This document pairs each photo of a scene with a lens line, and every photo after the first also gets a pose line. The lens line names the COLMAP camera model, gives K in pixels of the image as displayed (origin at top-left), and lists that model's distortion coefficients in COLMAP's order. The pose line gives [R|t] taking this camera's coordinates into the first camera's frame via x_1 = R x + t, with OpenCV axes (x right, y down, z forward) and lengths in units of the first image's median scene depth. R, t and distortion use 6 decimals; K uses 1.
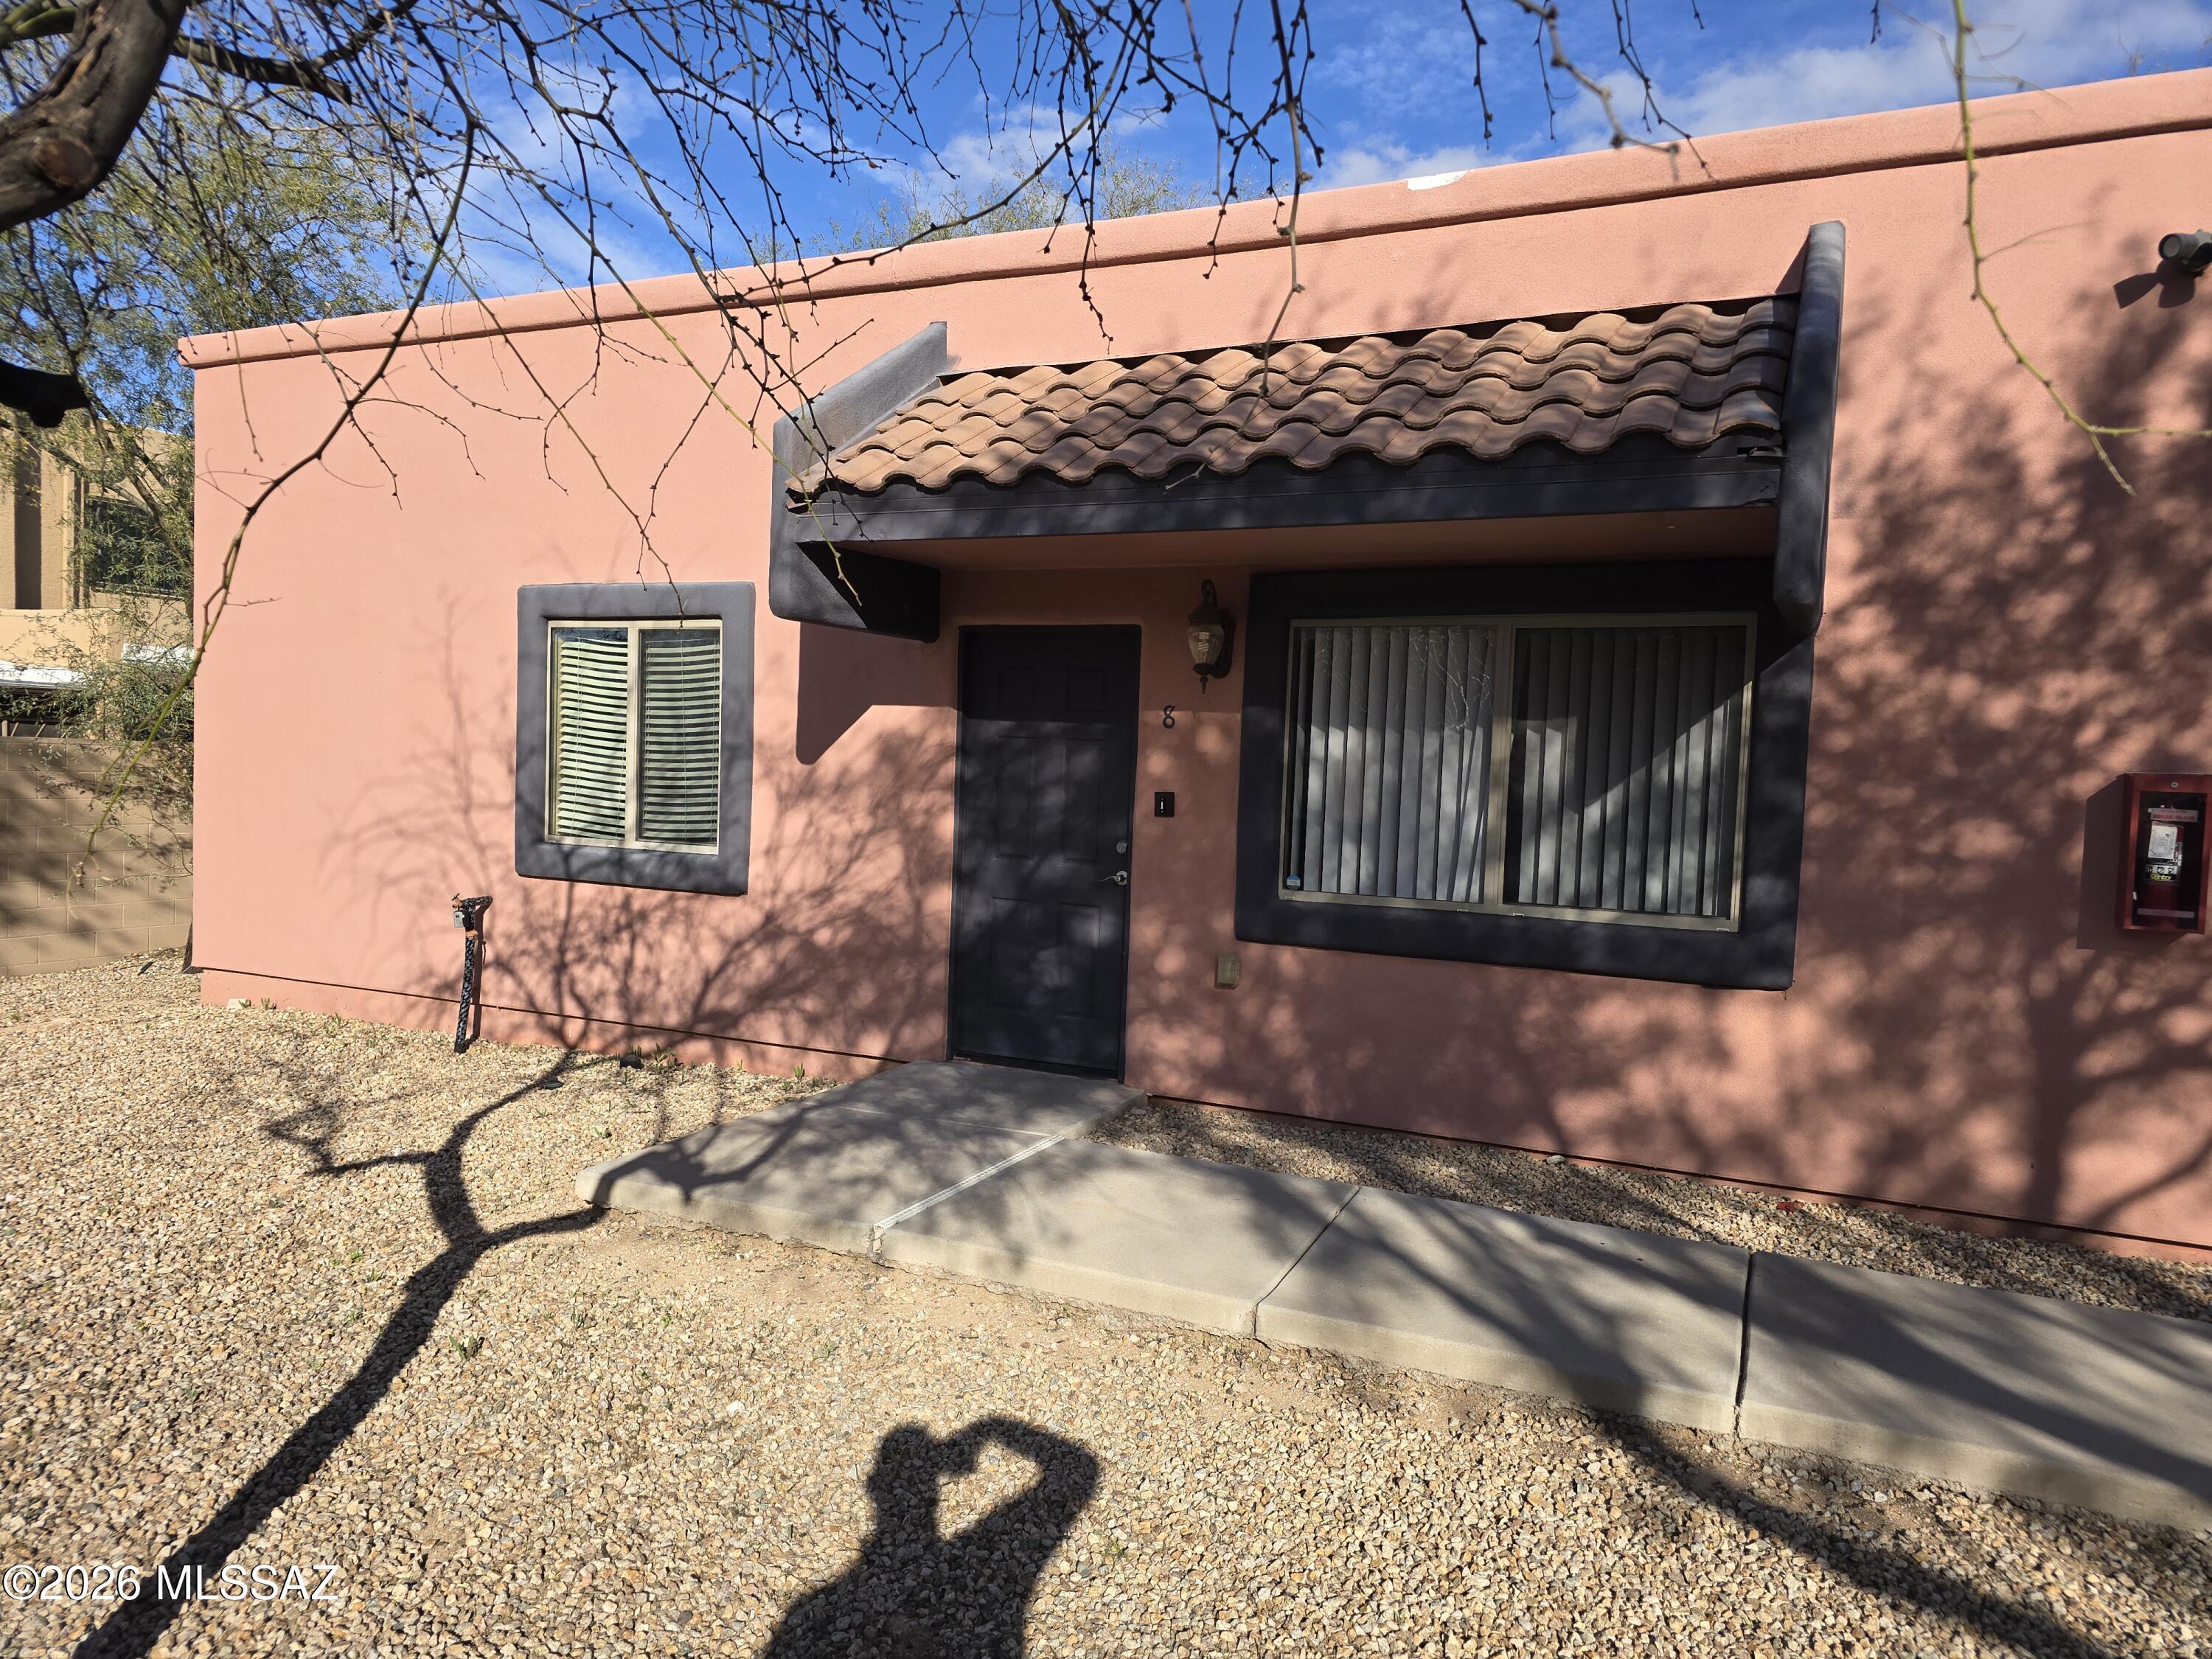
lens RADIAL K [[1475.7, 0, 1108.9], [0, 1475.7, 832.3], [0, 0, 1]] dist [0.050801, -0.029815]
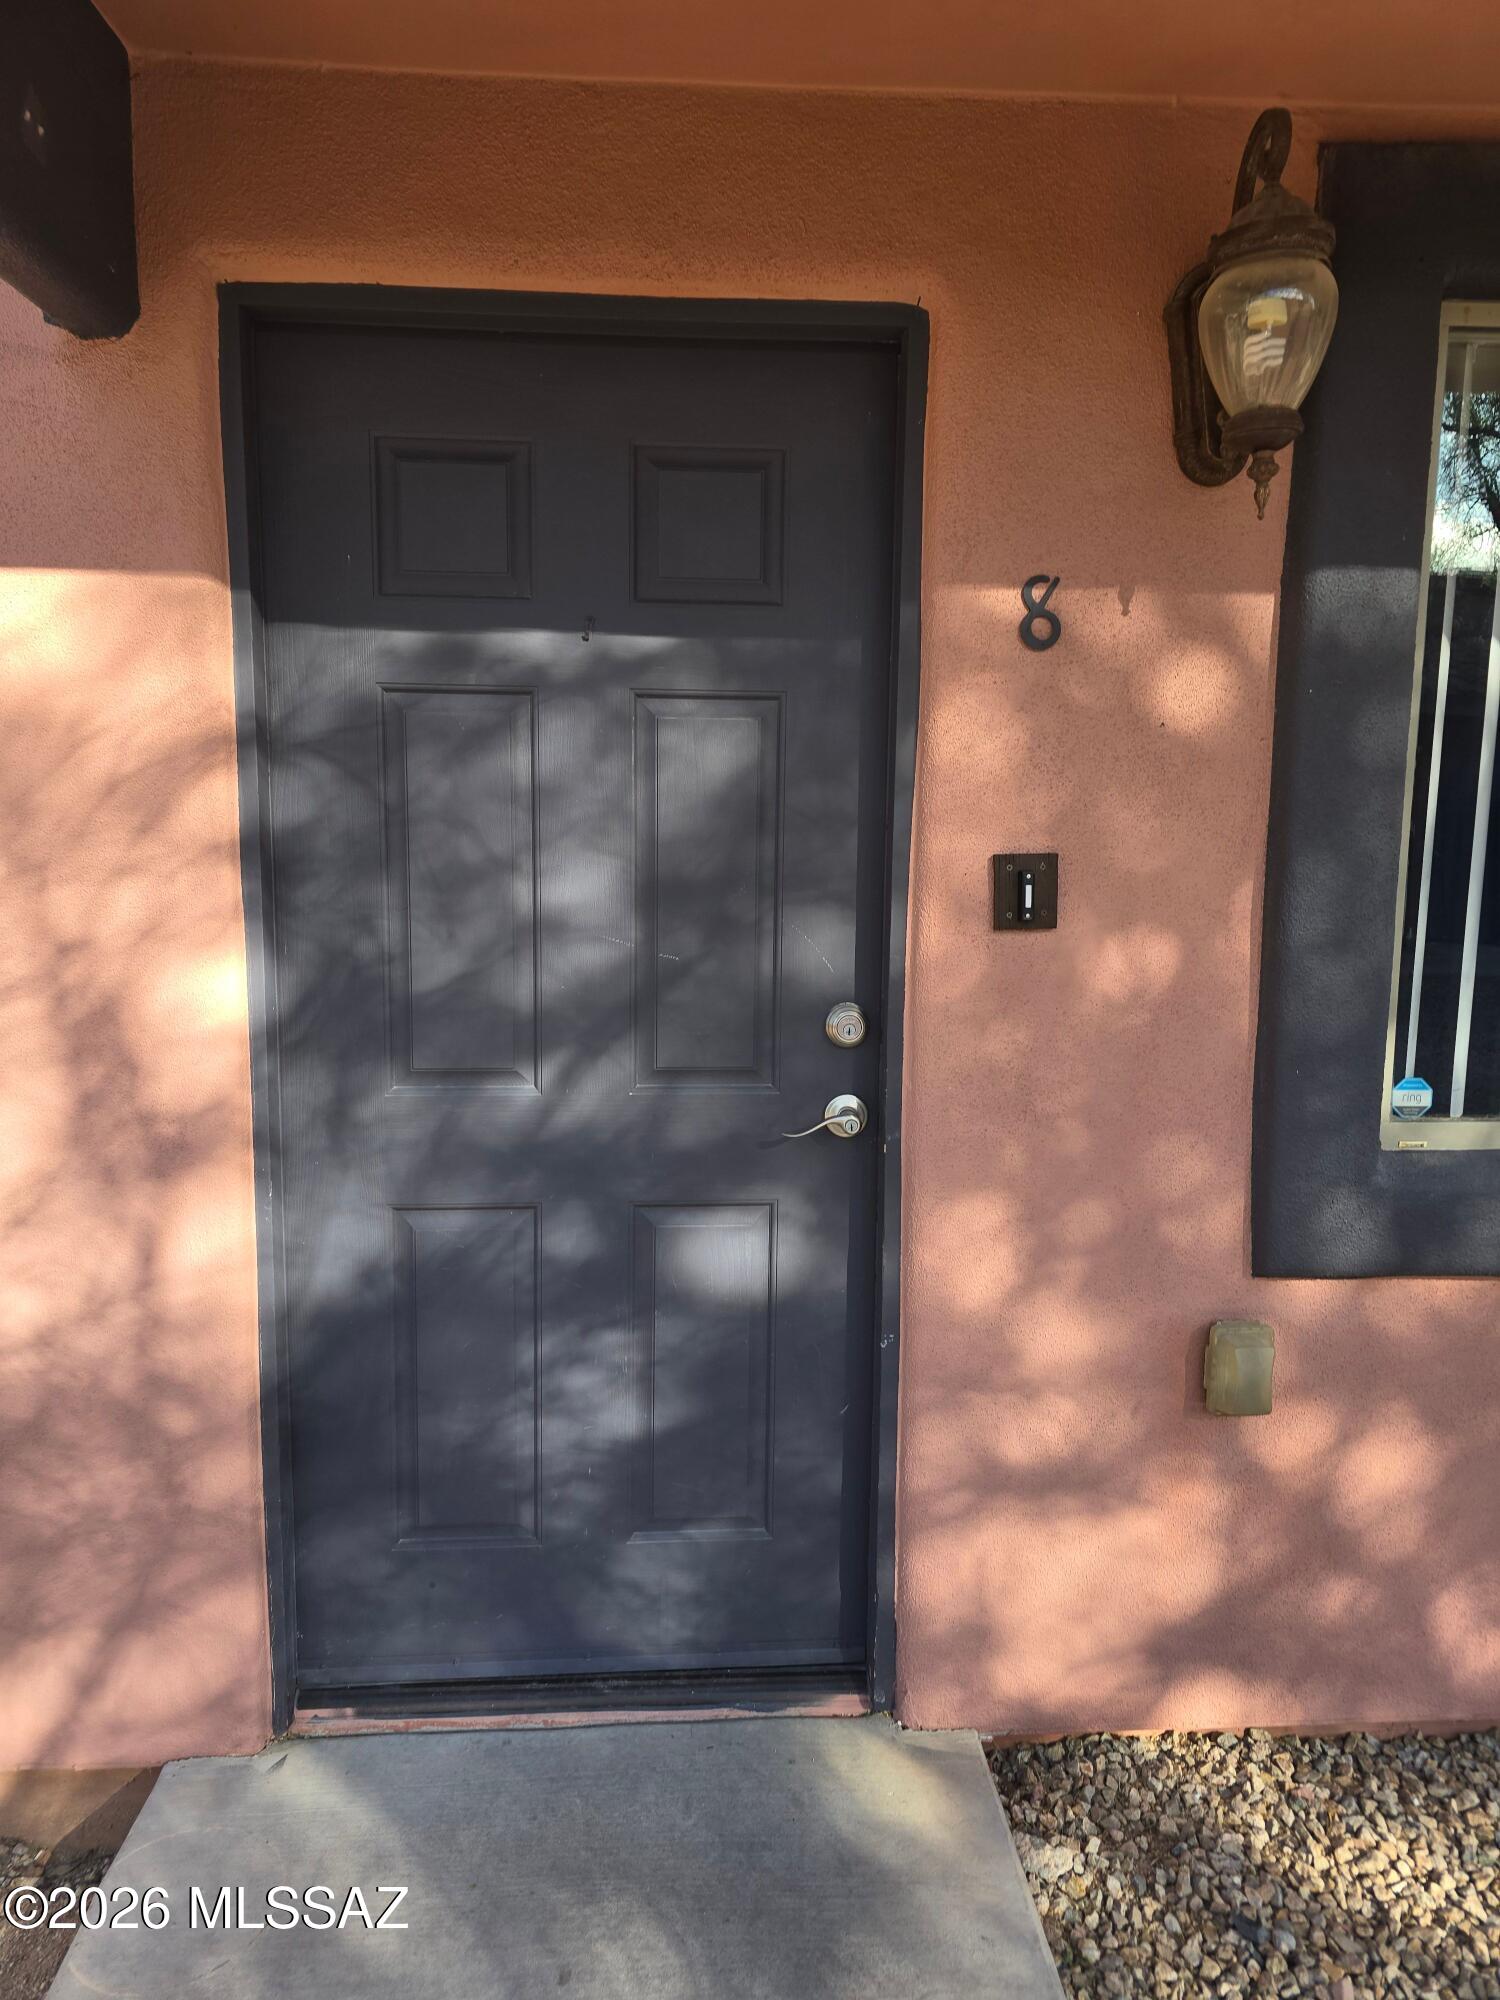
lens RADIAL K [[1334.2, 0, 745.4], [0, 1334.2, 1007.8], [0, 0, 1]] dist [0.050801, -0.029815]
pose [[0.865883, -0.096223, 0.490904, -0.153314], [0.042614, 0.991947, 0.119270, -0.029342], [-0.498427, -0.082354, 0.863011, 0.720946]]
